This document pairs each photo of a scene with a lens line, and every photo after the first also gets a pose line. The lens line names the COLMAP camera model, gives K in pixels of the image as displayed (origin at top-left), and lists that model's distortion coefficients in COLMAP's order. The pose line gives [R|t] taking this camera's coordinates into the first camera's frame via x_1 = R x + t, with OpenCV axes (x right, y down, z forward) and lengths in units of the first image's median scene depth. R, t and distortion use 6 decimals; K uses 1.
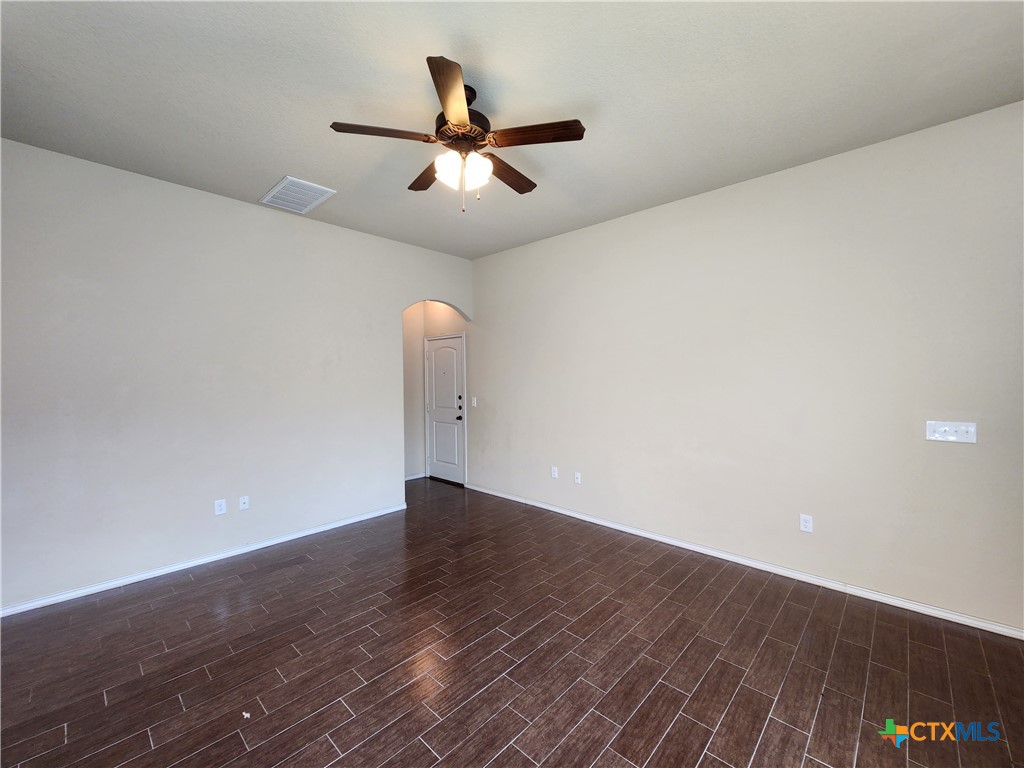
lens RADIAL K [[419.2, 0, 516.6], [0, 419.2, 379.0], [0, 0, 1]] dist [0.001014, -0.000012]
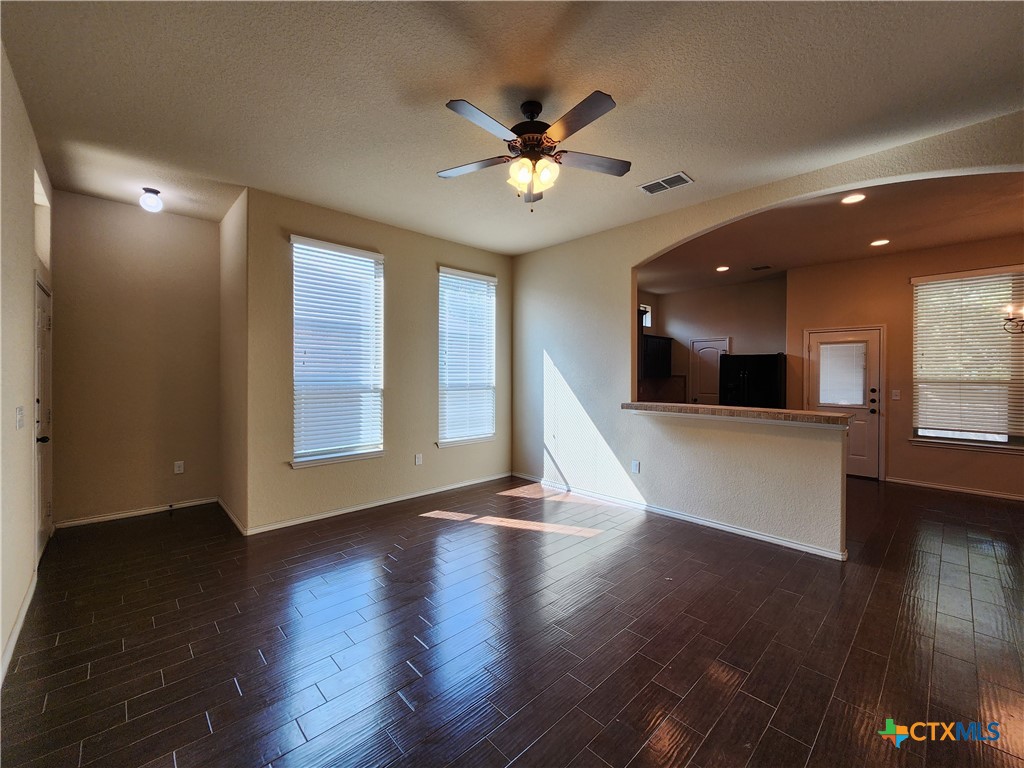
lens RADIAL K [[407.0, 0, 548.1], [0, 407.0, 375.6], [0, 0, 1]] dist [0.001198, 0.000185]
pose [[0.999588, 0.016200, -0.023702, -0.887866], [-0.016417, 0.999824, -0.009027, 0.029435], [0.023552, 0.009413, 0.999678, 0.007591]]
